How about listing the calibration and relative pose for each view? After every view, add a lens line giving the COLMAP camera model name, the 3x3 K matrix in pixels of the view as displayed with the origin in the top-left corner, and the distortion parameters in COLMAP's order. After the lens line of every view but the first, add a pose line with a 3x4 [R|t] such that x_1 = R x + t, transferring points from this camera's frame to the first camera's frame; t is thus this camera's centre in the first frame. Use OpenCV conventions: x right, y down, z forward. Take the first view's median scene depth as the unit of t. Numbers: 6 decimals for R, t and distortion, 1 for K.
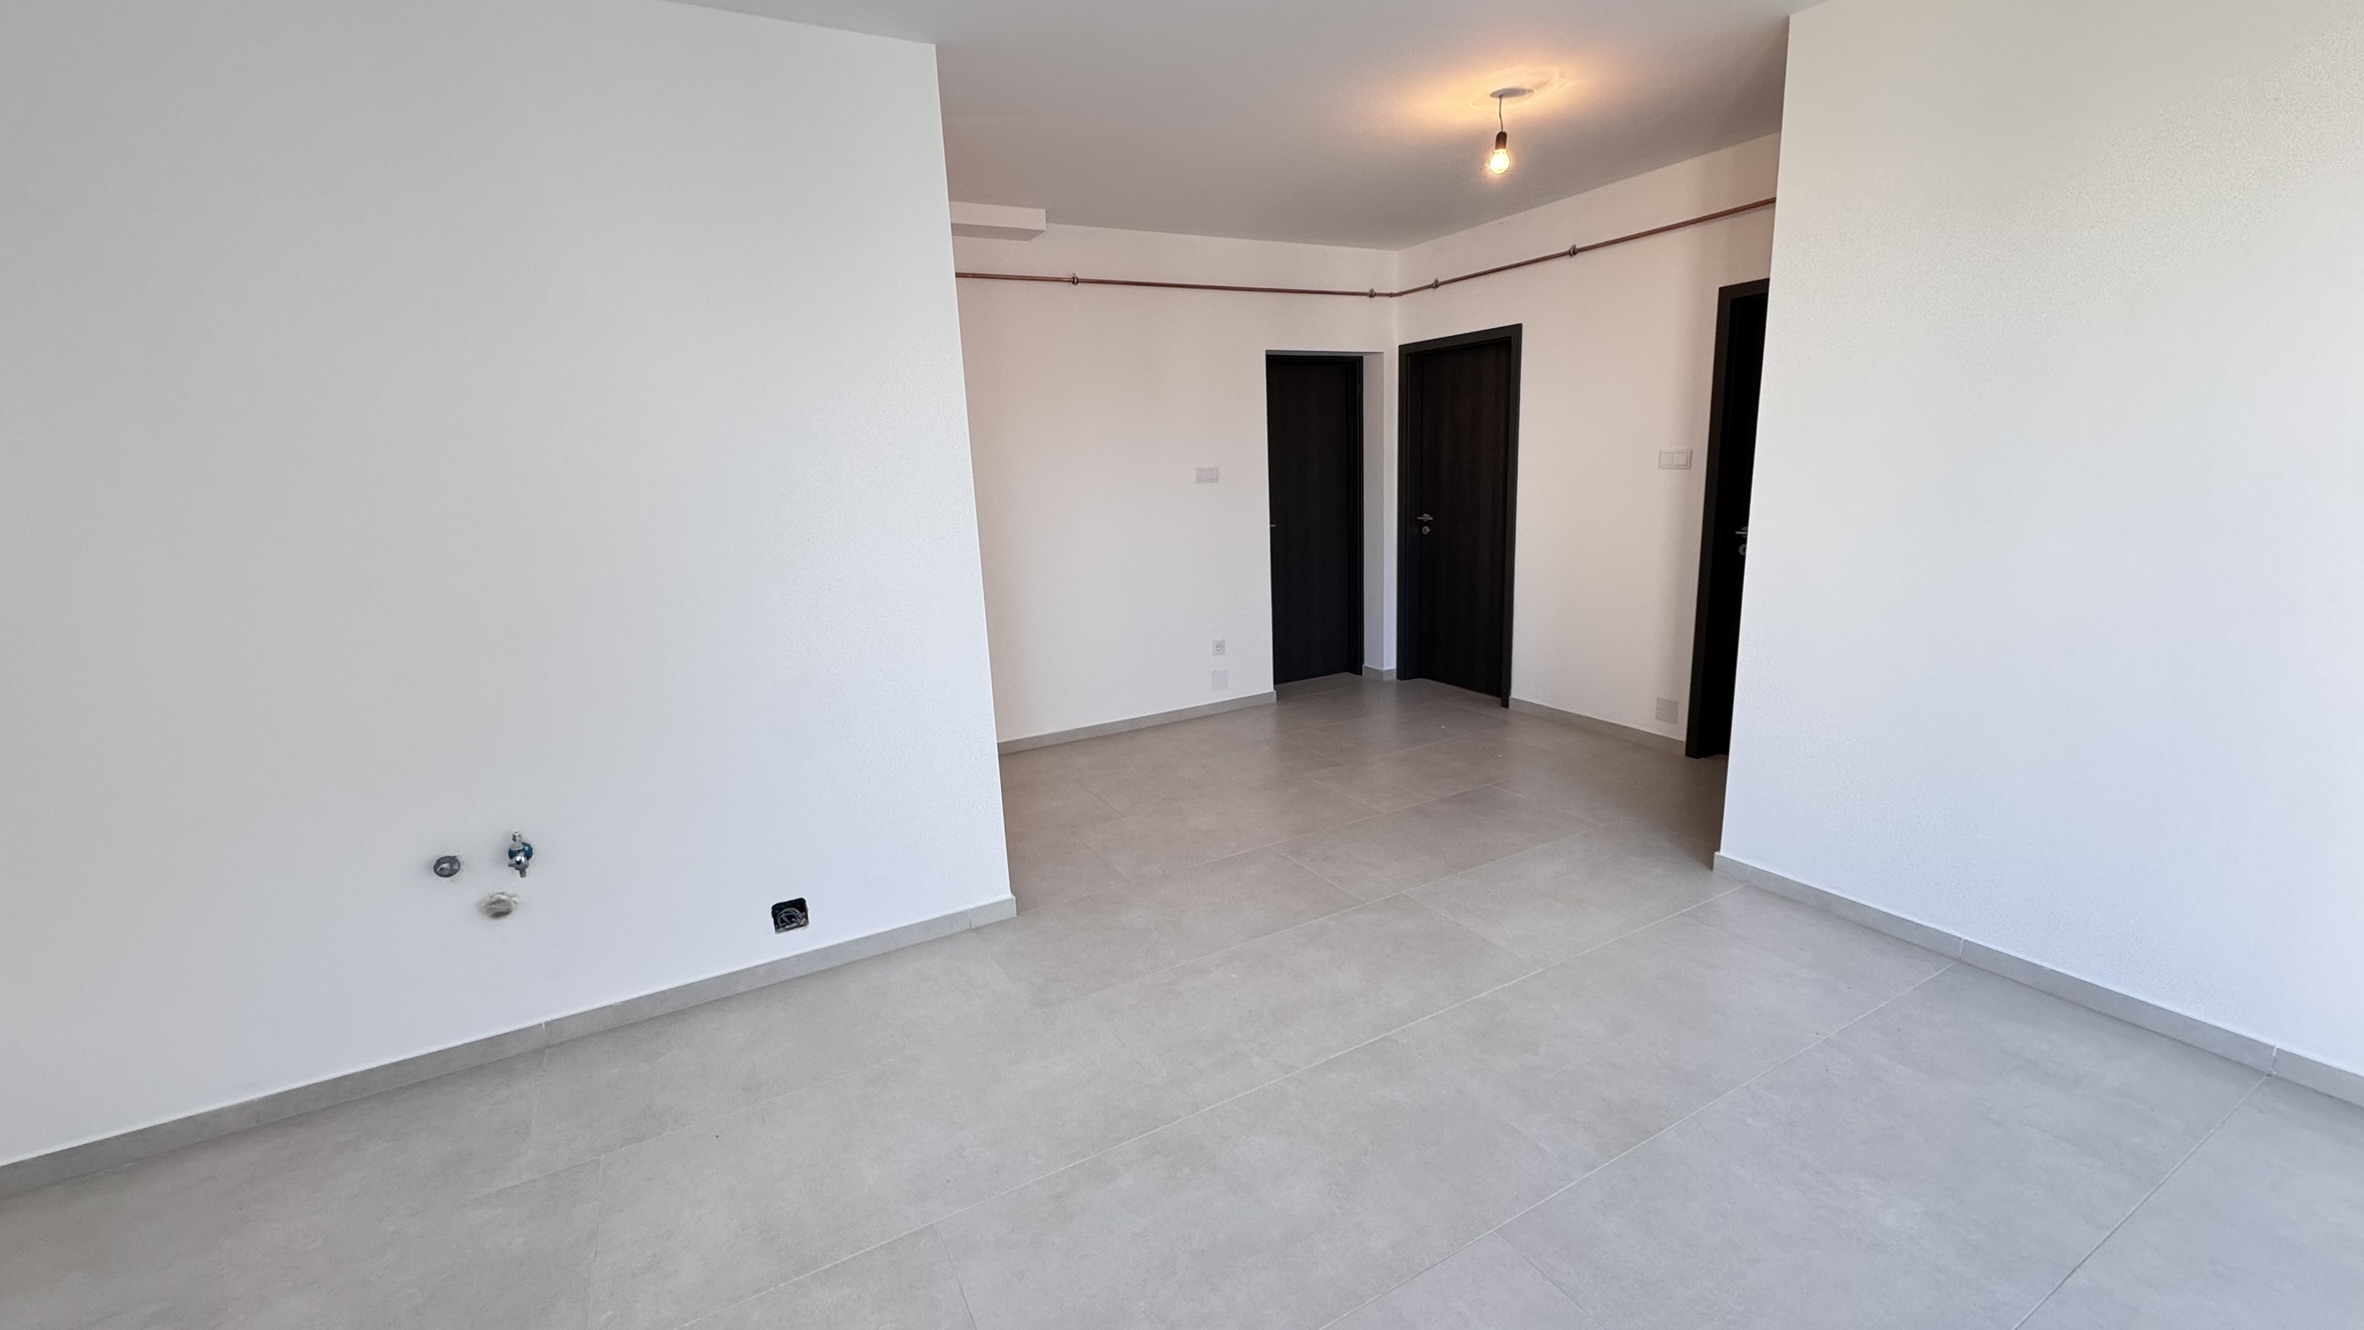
lens RADIAL K [[939.1, 0, 1175.1], [0, 939.1, 667.1], [0, 0, 1]] dist [-0.001262, 0.000256]
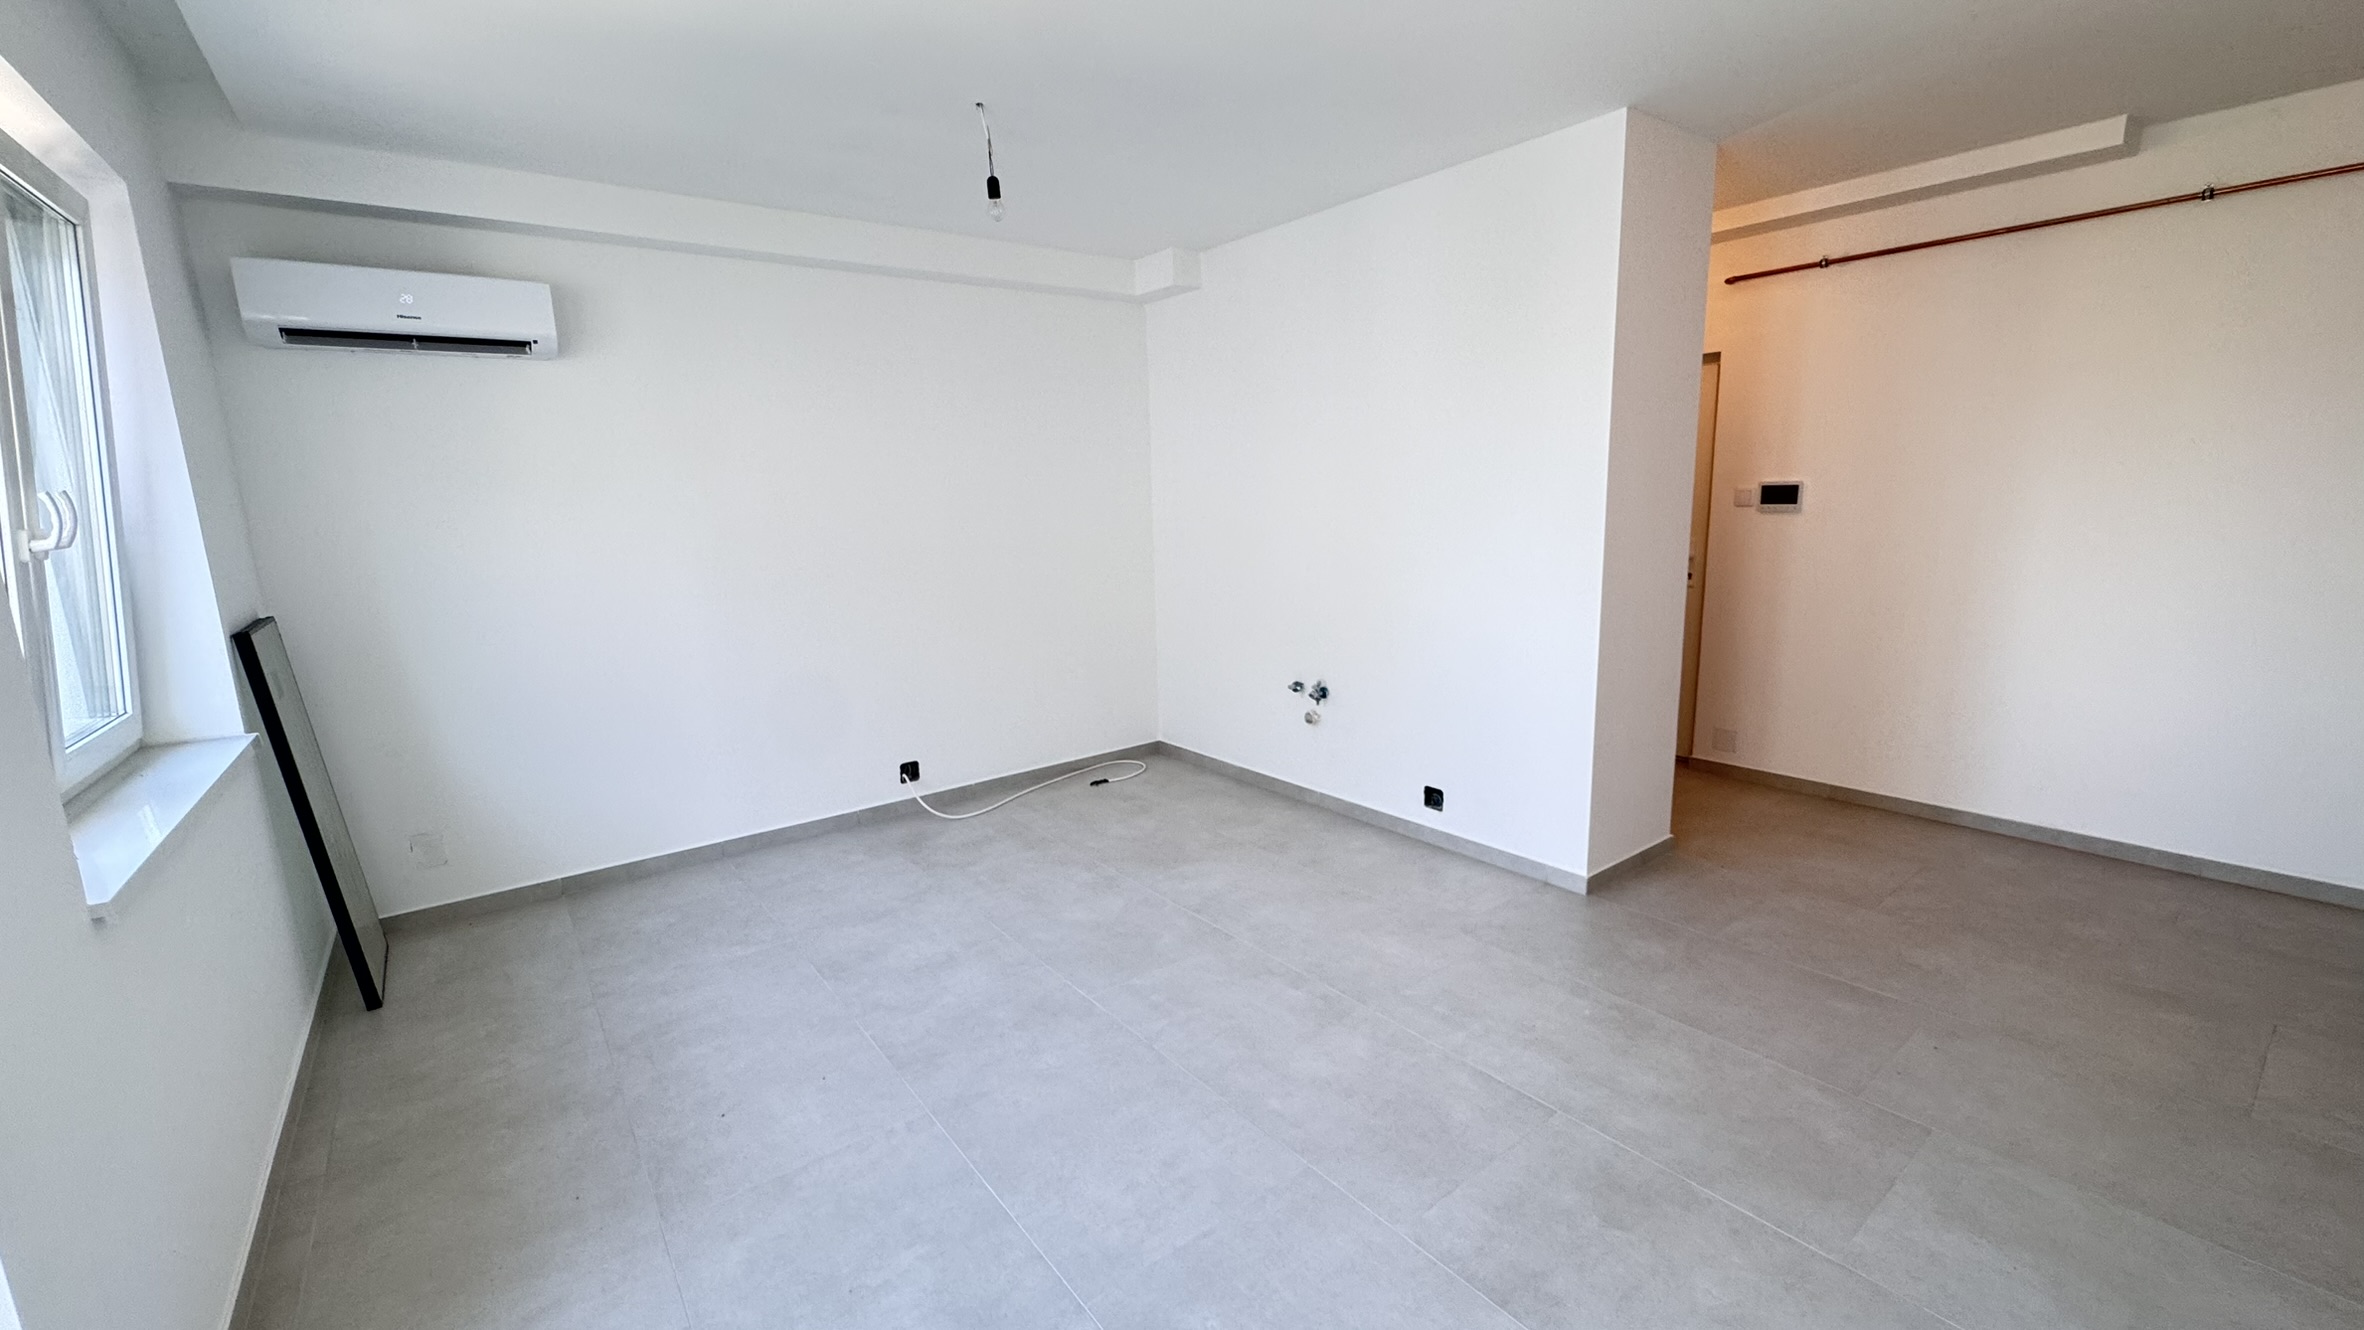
lens RADIAL K [[939.1, 0, 1185.2], [0, 939.1, 666.5], [0, 0, 1]] dist [-0.001262, 0.000256]
pose [[0.159152, 0.220974, -0.962206, 0.856951], [-0.190461, 0.963192, 0.189698, -0.122620], [0.968708, 0.153072, 0.195381, 0.350757]]
